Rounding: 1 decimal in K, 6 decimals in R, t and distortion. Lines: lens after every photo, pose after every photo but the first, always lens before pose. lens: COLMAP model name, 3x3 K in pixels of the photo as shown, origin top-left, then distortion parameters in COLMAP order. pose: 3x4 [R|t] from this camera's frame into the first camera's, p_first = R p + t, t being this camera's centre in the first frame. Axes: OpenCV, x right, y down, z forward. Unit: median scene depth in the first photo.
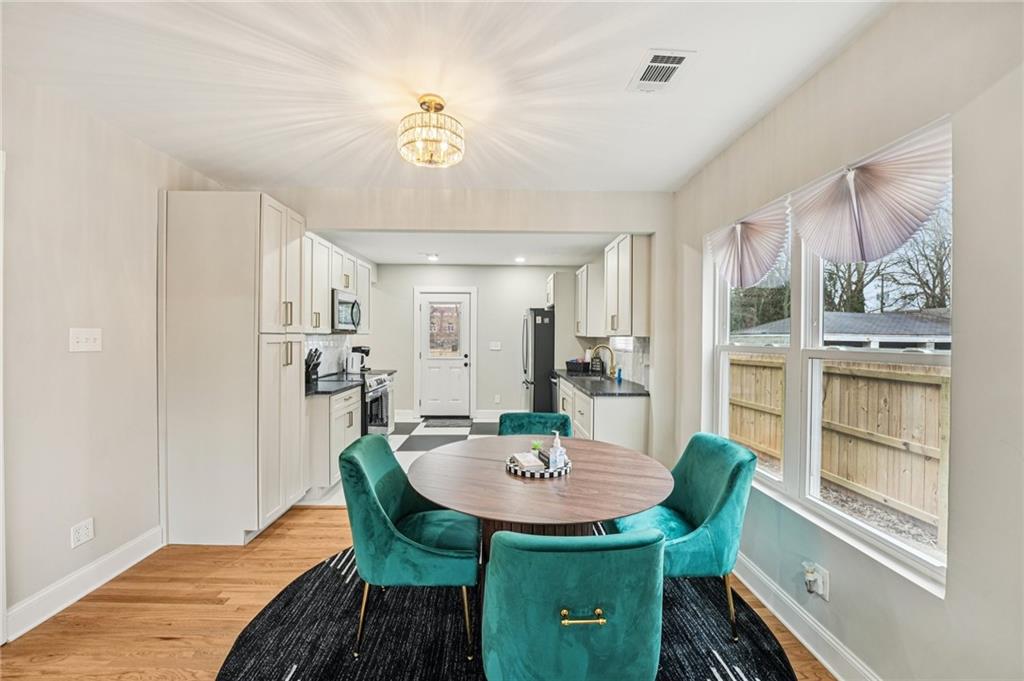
lens RADIAL K [[411.8, 0, 509.0], [0, 411.8, 341.9], [0, 0, 1]] dist [-0.024753, -0.000114]
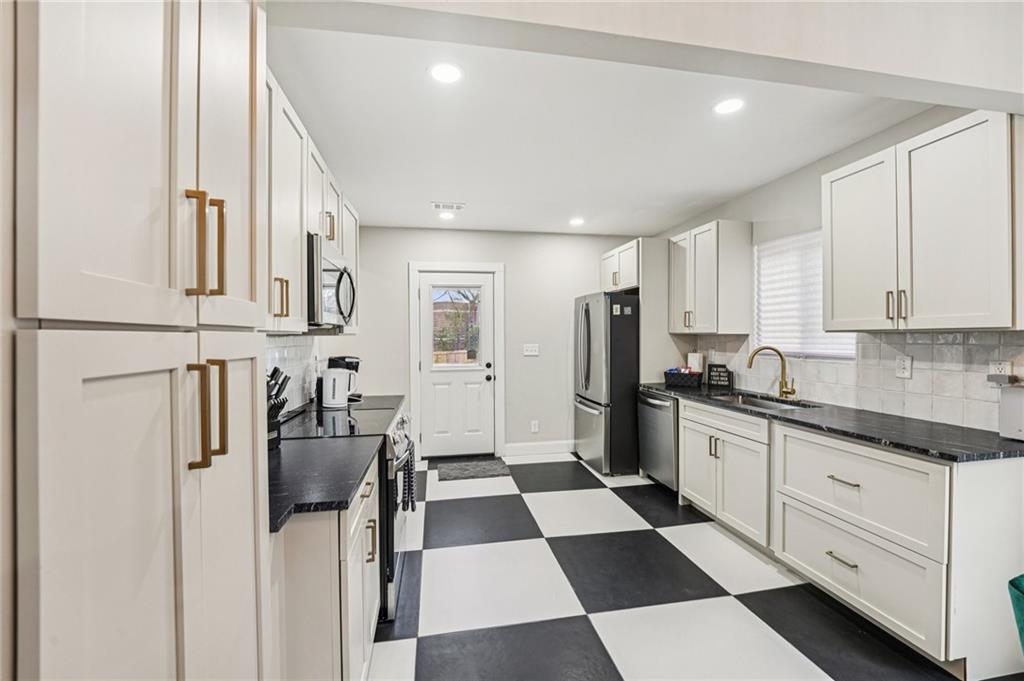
lens RADIAL K [[417.9, 0, 512.5], [0, 417.9, 345.6], [0, 0, 1]] dist [-0.024696, -0.000140]
pose [[0.987527, -0.017125, 0.156514, -0.222152], [0.015854, 0.999830, 0.009368, -0.005337], [-0.156648, -0.006770, 0.987631, 0.405035]]
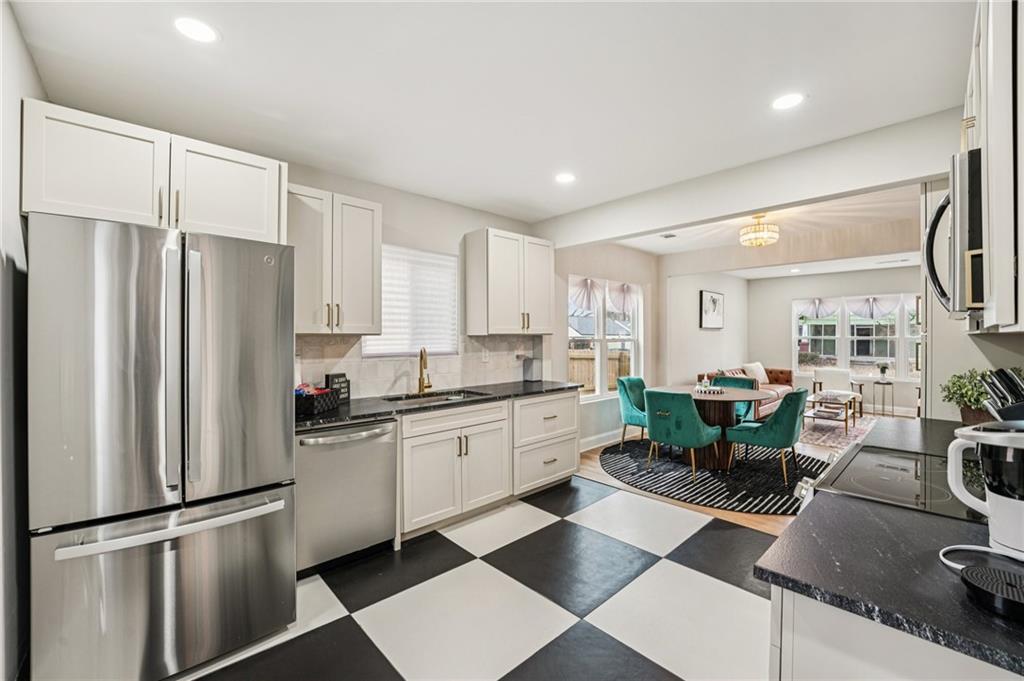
lens RADIAL K [[415.5, 0, 511.4], [0, 415.5, 336.9], [0, 0, 1]] dist [-0.026734, 0.000639]
pose [[-0.659653, -0.010126, 0.751503, -0.337512], [0.006803, 0.999788, 0.019443, -0.019937], [-0.751540, 0.017938, -0.659444, 1.209425]]
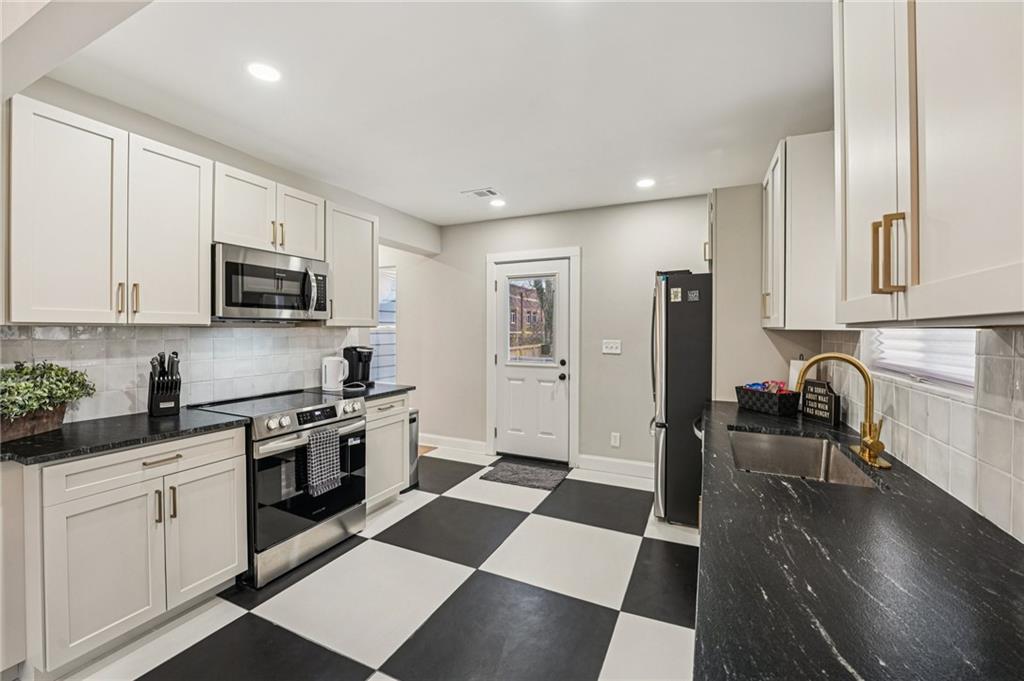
lens RADIAL K [[419.1, 0, 512.5], [0, 419.1, 337.2], [0, 0, 1]] dist [-0.023880, 0.000252]
pose [[0.896960, 0.003849, -0.442095, 0.129840], [-0.003458, 0.999993, 0.001691, -0.005024], [0.442098, 0.000012, 0.896967, 0.535615]]
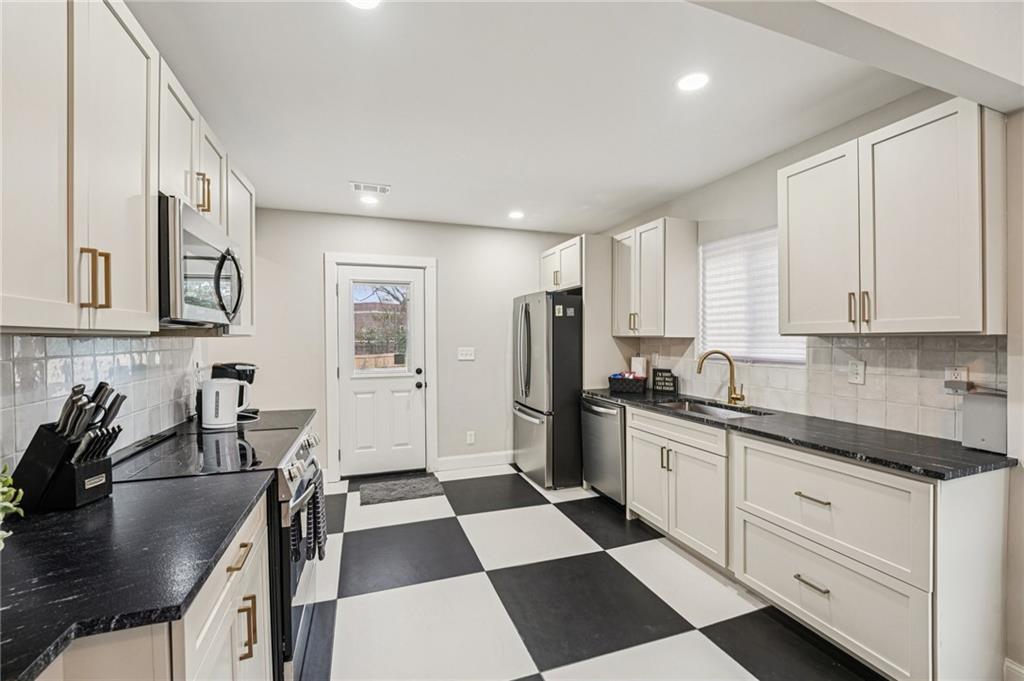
lens RADIAL K [[418.3, 0, 513.3], [0, 418.3, 349.4], [0, 0, 1]] dist [-0.022436, 0.000113]
pose [[0.949392, -0.017601, 0.313601, -0.212505], [0.013780, 0.999801, 0.014394, -0.006375], [-0.313792, -0.009344, 0.949446, 0.475495]]
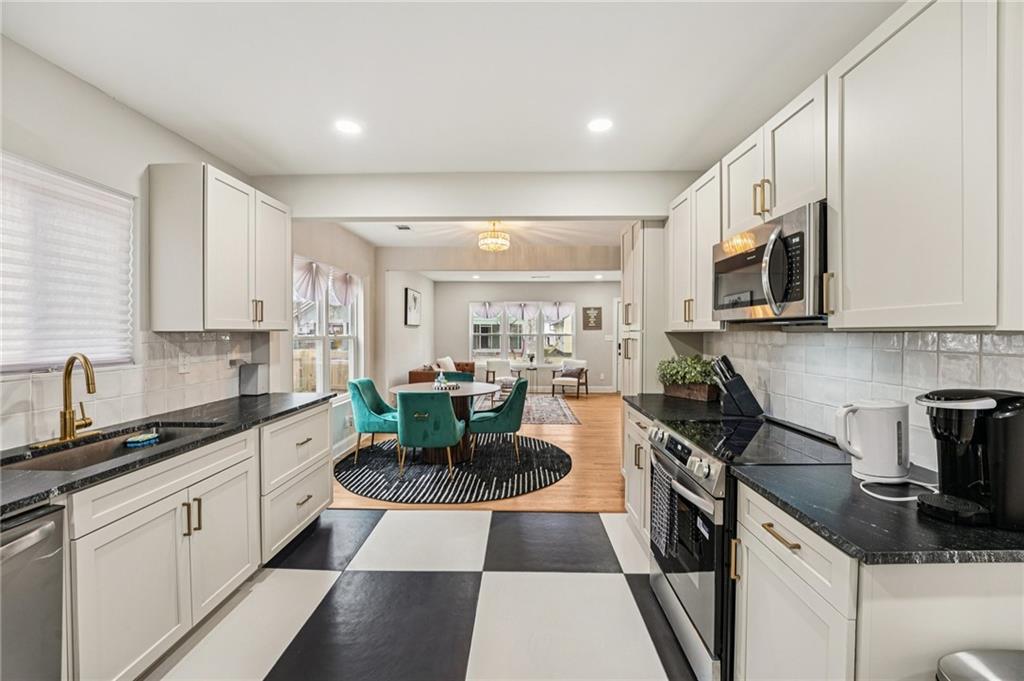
lens RADIAL K [[415.5, 0, 511.4], [0, 415.5, 336.9], [0, 0, 1]] dist [-0.026734, 0.000639]
pose [[-0.998799, -0.011095, 0.047723, -0.148486], [-0.009866, 0.999616, 0.025897, -0.018187], [-0.047992, 0.025395, -0.998525, 1.203747]]
